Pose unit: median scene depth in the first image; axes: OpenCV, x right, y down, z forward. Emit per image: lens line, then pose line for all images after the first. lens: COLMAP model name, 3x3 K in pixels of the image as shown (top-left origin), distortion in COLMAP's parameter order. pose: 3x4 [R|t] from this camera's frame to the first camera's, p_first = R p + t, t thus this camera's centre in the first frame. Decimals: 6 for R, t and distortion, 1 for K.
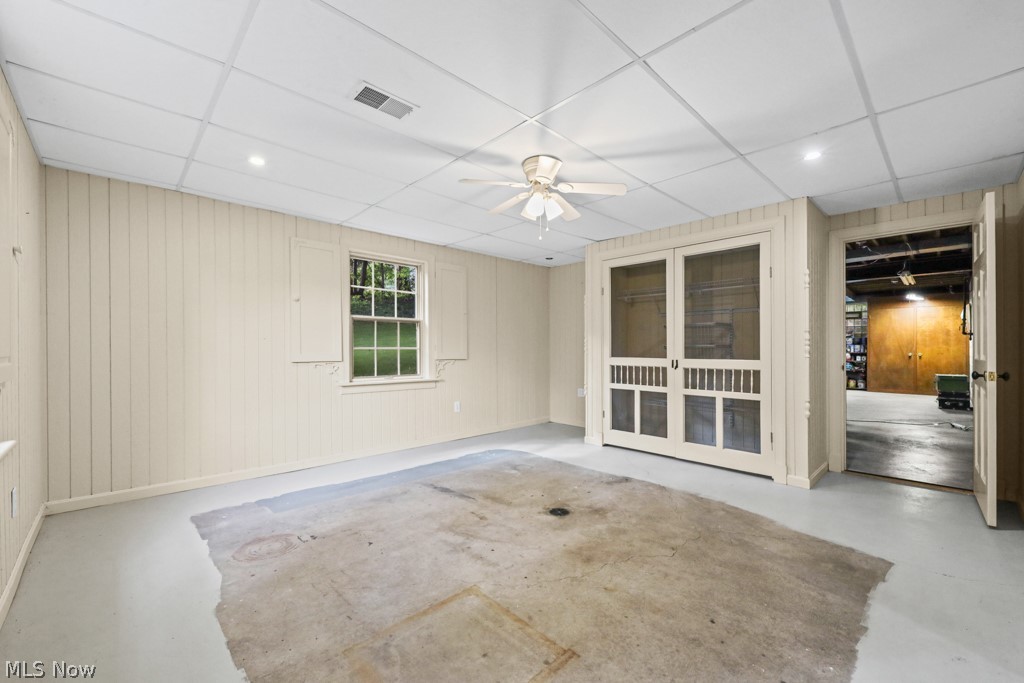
lens RADIAL K [[413.5, 0, 505.2], [0, 413.5, 347.8], [0, 0, 1]] dist [0.001110, -0.000366]
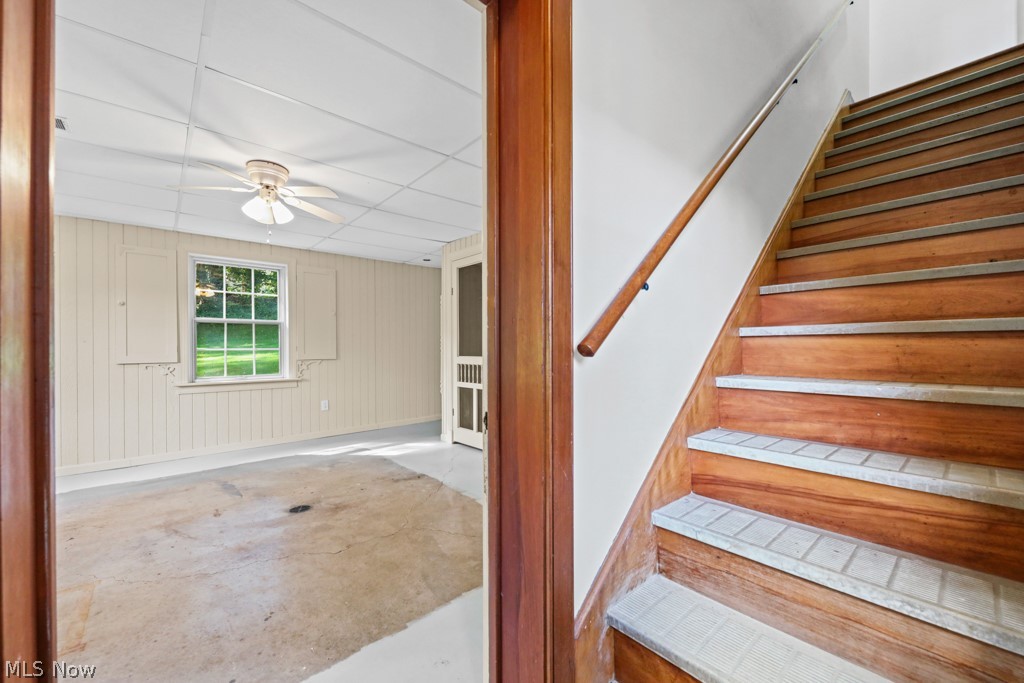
lens RADIAL K [[402.9, 0, 511.7], [0, 402.9, 346.9], [0, 0, 1]] dist [0.003486, -0.000088]
pose [[0.999432, -0.009123, -0.032435, 0.544579], [0.009148, 0.999958, 0.000623, 0.000468], [0.032428, -0.000920, 0.999474, 0.016003]]
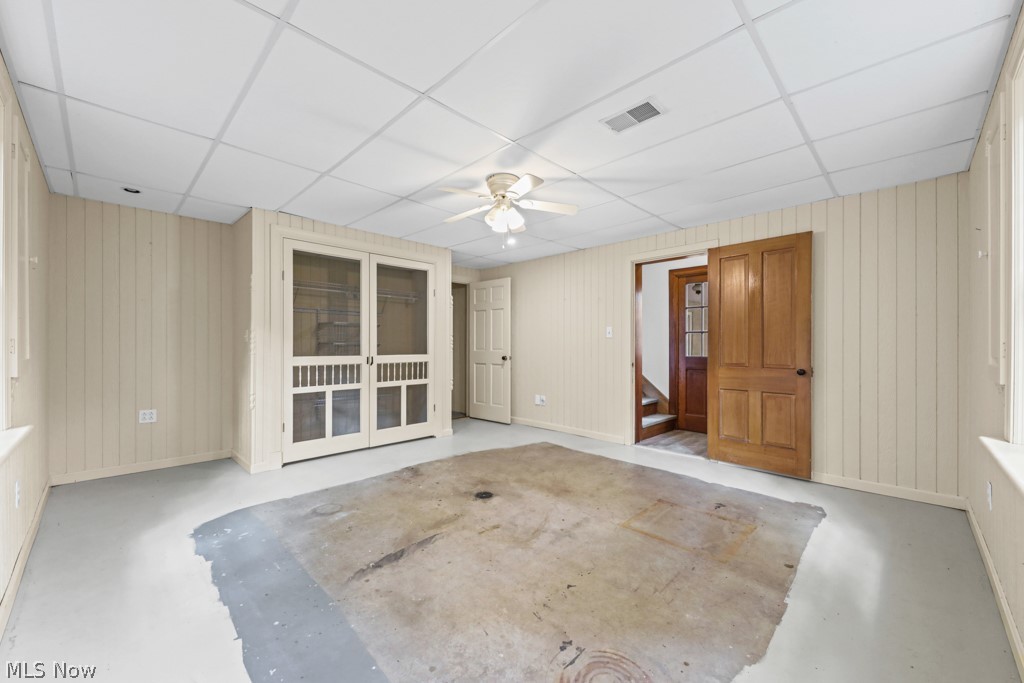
lens RADIAL K [[402.9, 0, 511.7], [0, 402.9, 346.9], [0, 0, 1]] dist [0.003486, -0.000088]
pose [[-0.038159, -0.005814, 0.999255, -0.745864], [-0.002028, 0.999981, 0.005741, -0.003616], [-0.999270, -0.001808, -0.038170, 0.765302]]
